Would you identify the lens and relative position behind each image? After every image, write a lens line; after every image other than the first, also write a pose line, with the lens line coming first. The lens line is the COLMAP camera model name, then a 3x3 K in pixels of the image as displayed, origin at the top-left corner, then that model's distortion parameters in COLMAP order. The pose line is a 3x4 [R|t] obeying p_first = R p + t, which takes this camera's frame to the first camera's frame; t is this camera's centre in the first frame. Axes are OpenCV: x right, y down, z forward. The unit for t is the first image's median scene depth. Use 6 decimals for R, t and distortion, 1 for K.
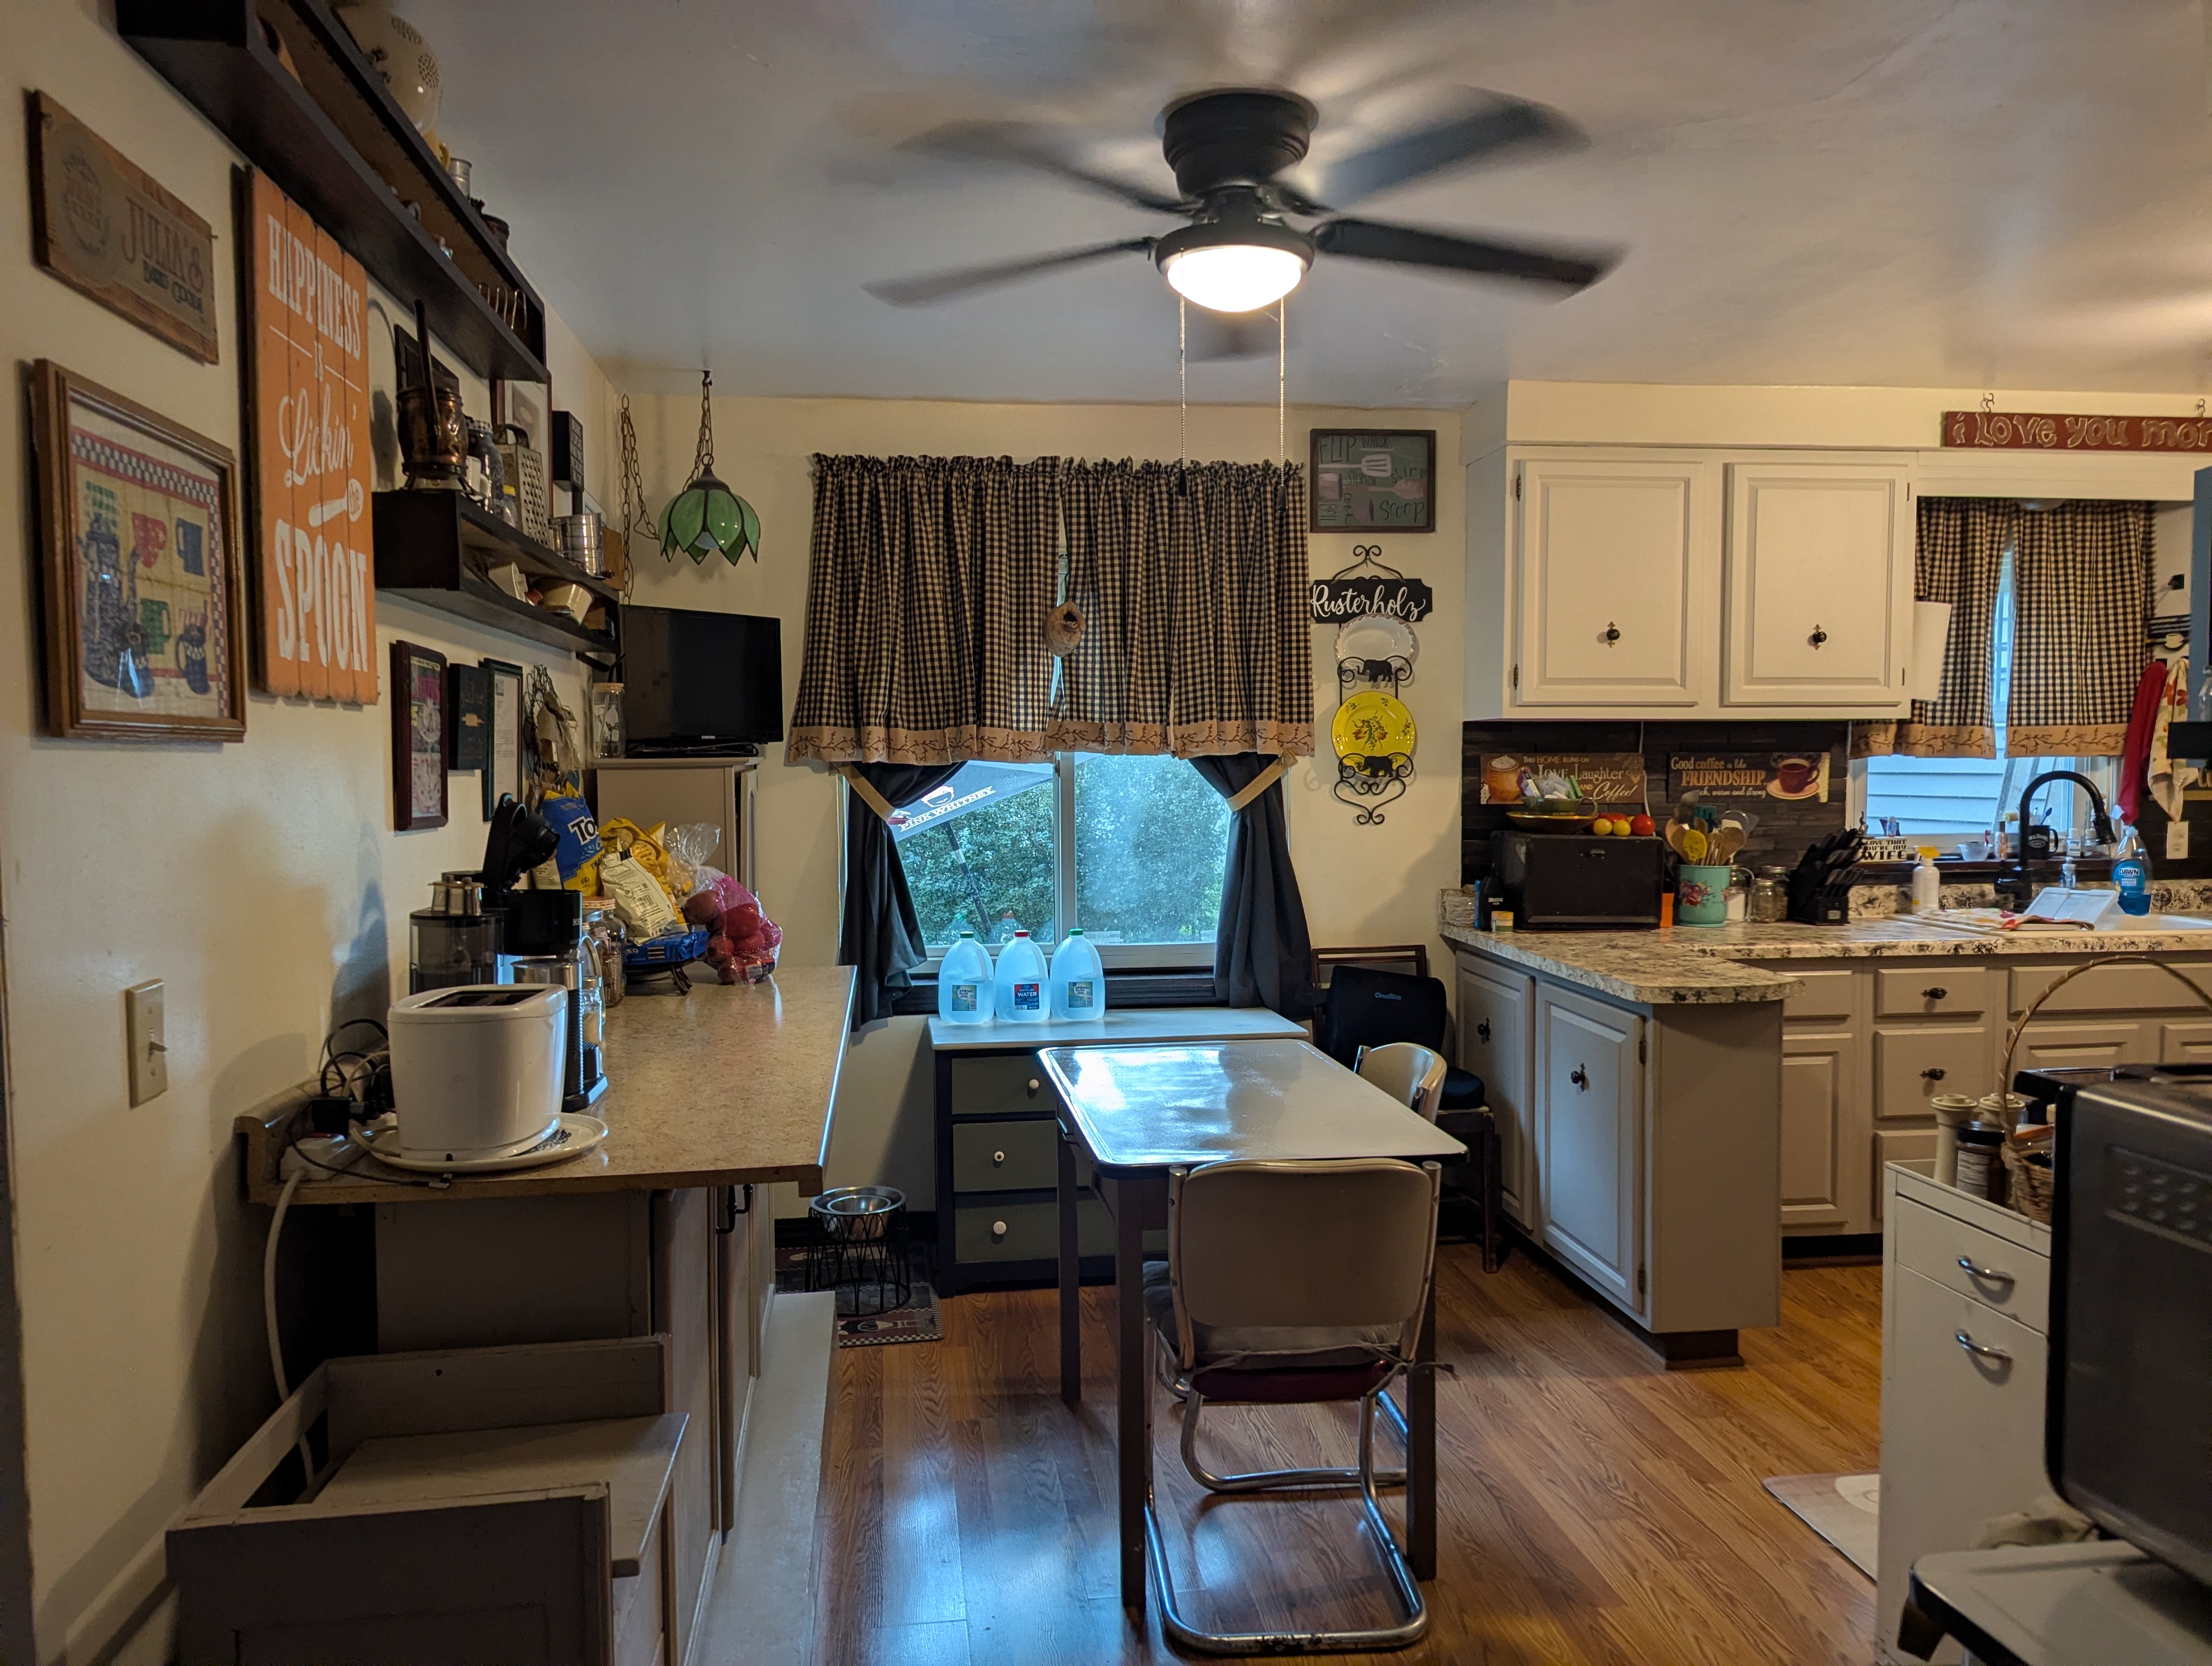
lens RADIAL K [[1575.4, 0, 1087.3], [0, 1575.4, 840.4], [0, 0, 1]] dist [0.063566, -0.047903]
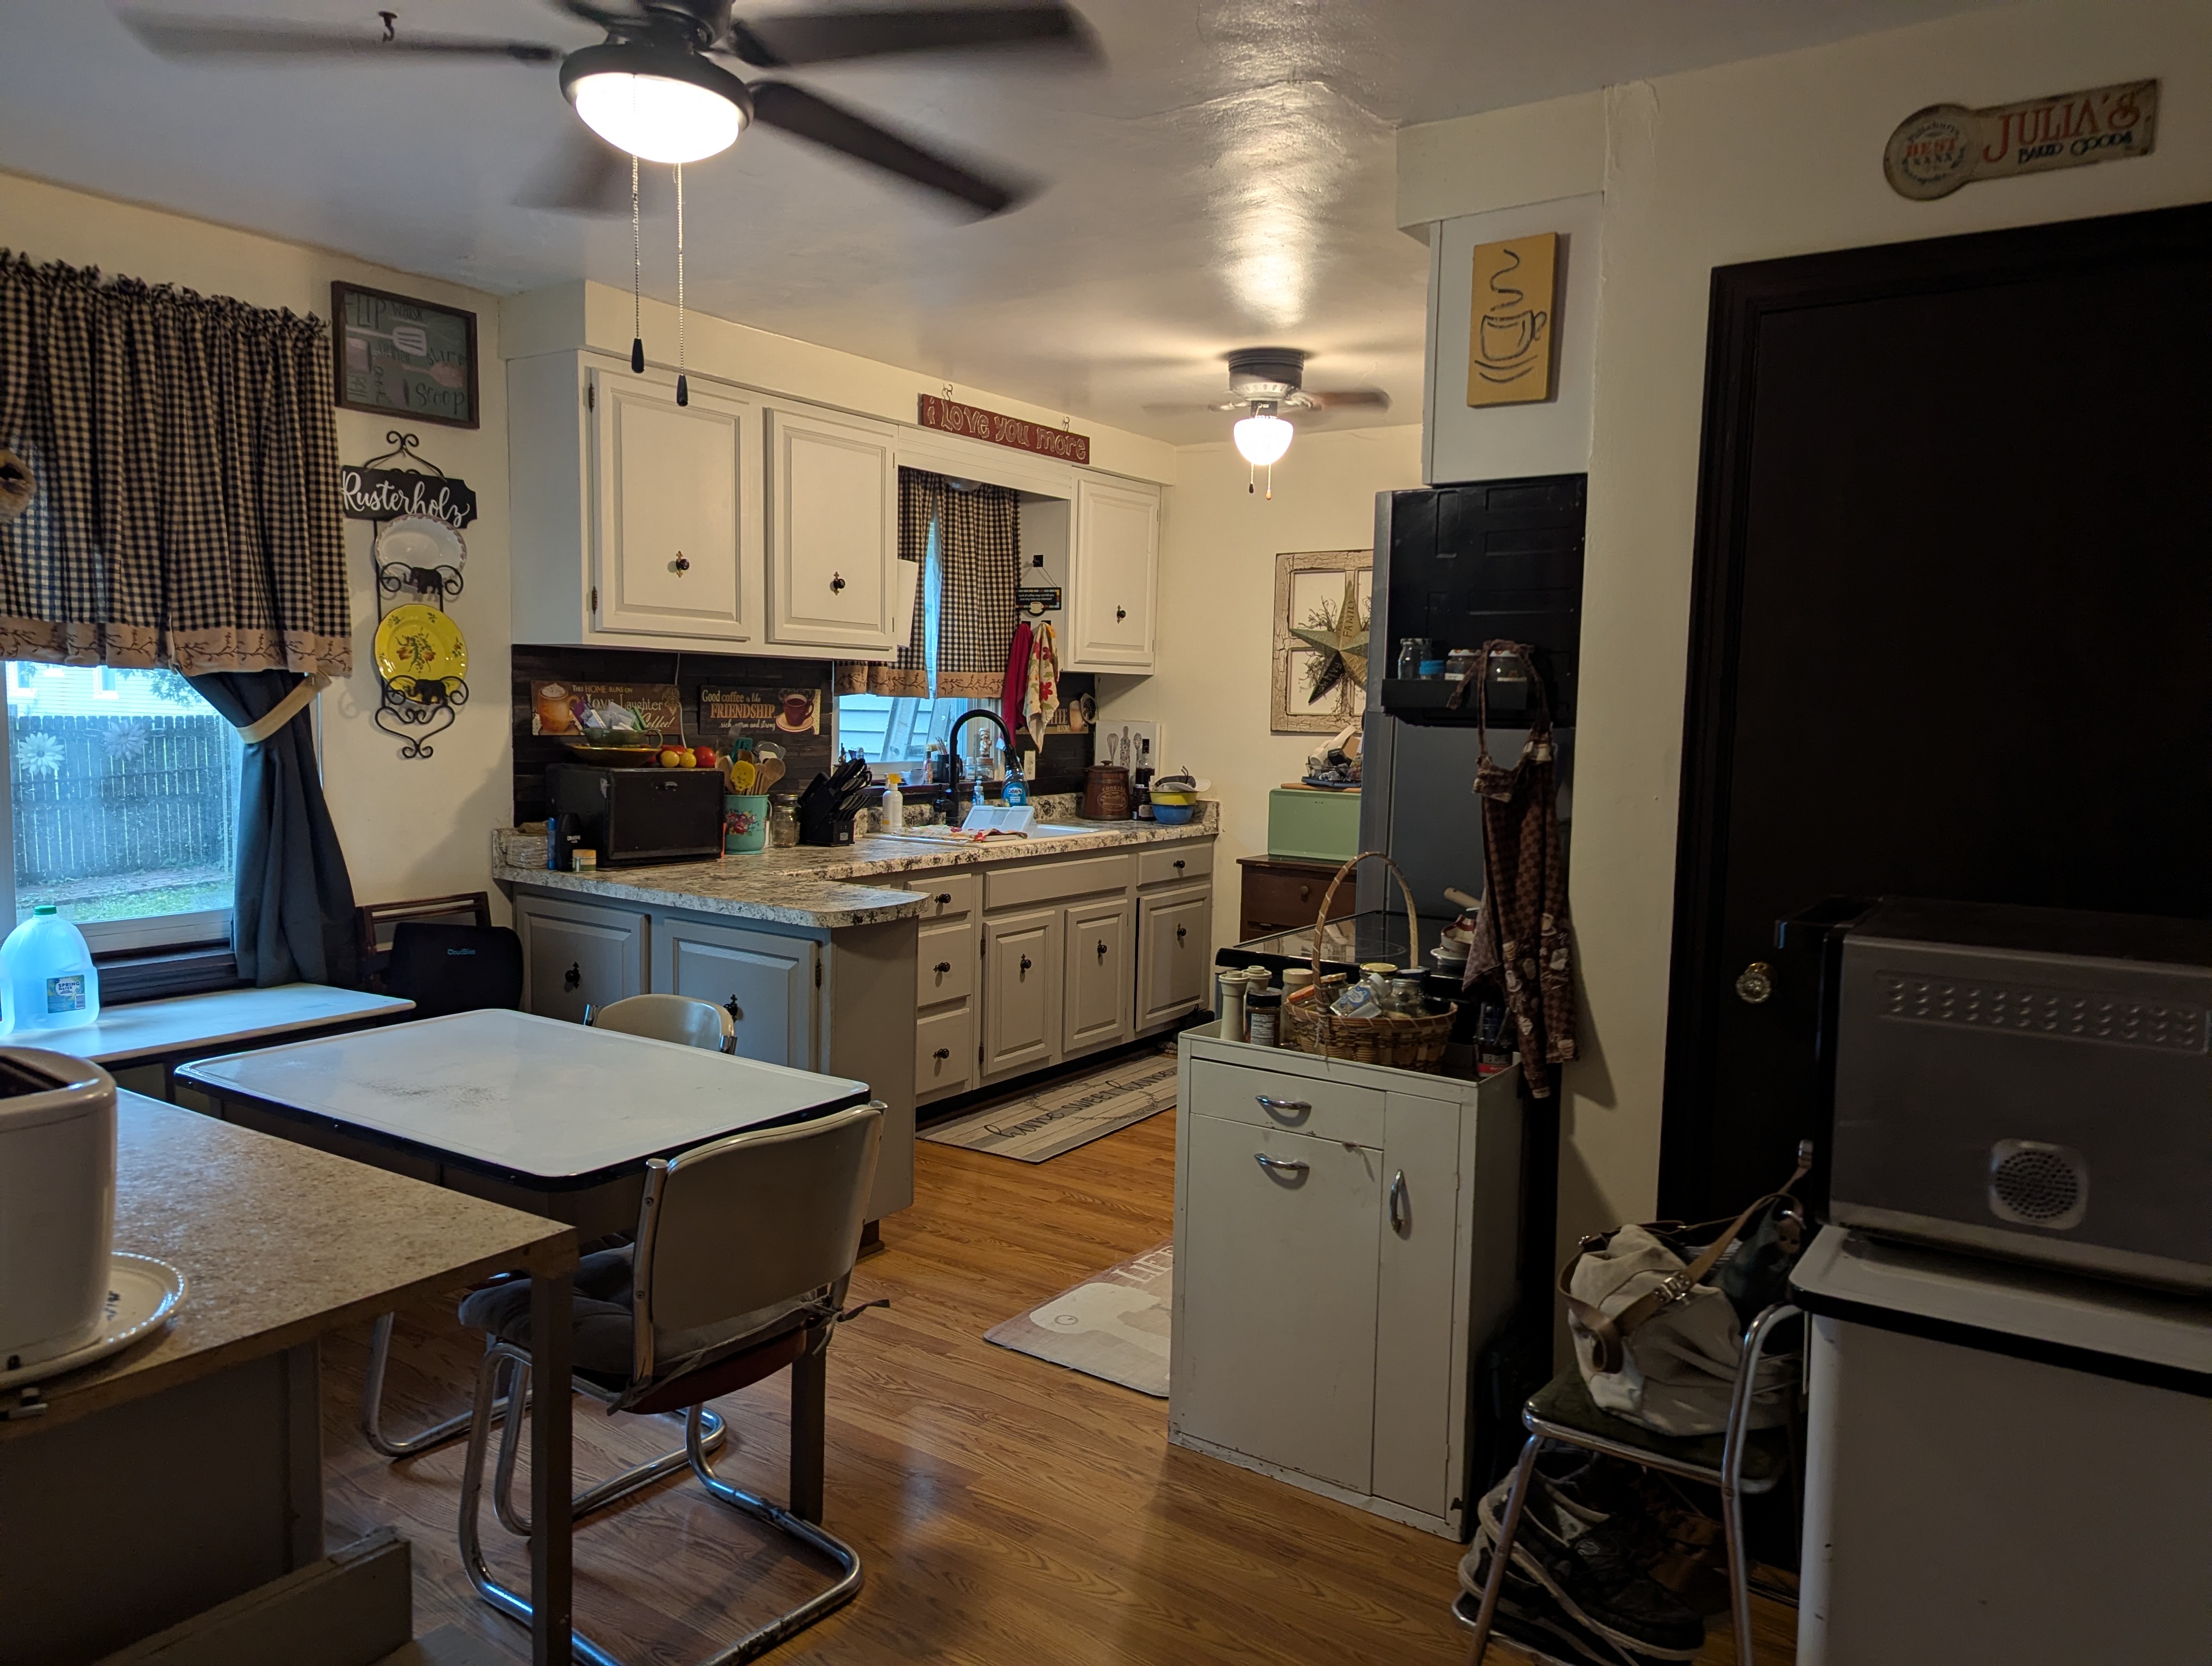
lens RADIAL K [[1575.4, 0, 1114.3], [0, 1575.4, 838.8], [0, 0, 1]] dist [0.063566, -0.047903]
pose [[0.659400, -0.047969, 0.750260, -0.232796], [0.014817, 0.998598, 0.050824, -0.004775], [-0.751646, -0.022397, 0.659186, 0.135631]]
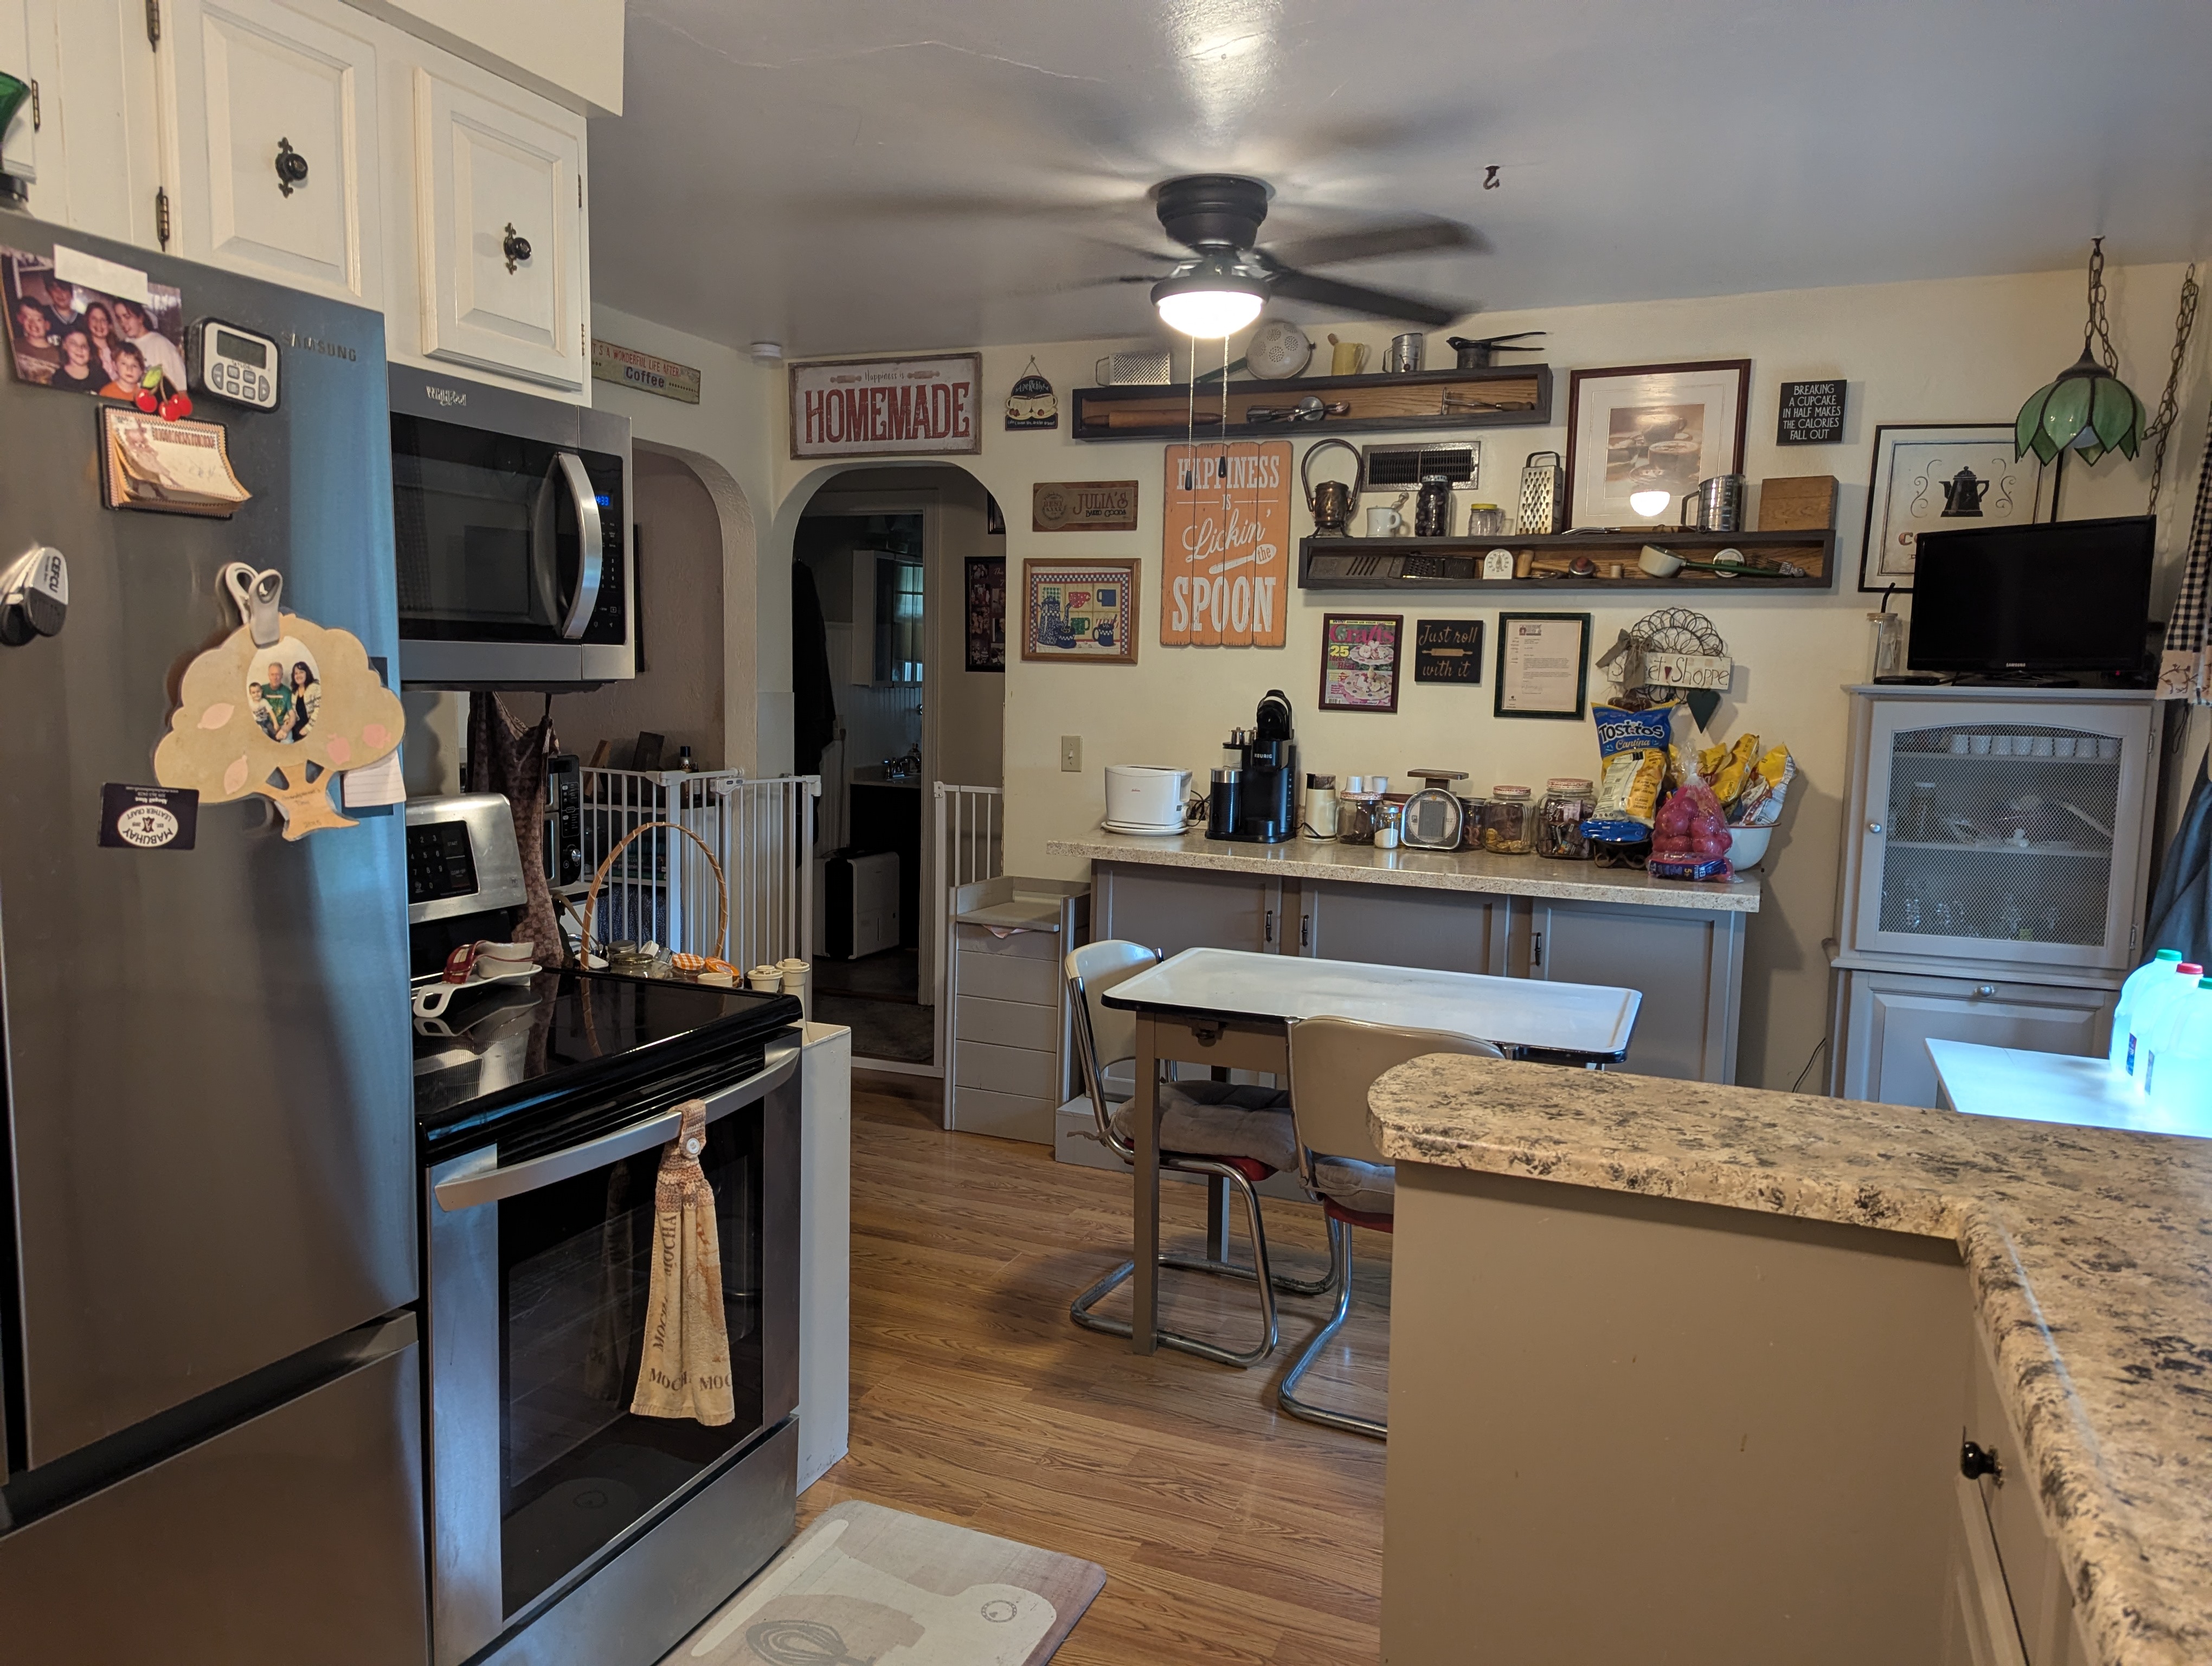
lens RADIAL K [[1575.4, 0, 1098.6], [0, 1575.4, 837.7], [0, 0, 1]] dist [0.063566, -0.047903]
pose [[-0.511989, 0.096157, -0.853593, 0.747485], [-0.060677, 0.987184, 0.147600, -0.064319], [0.856846, 0.127363, -0.499593, 0.931848]]
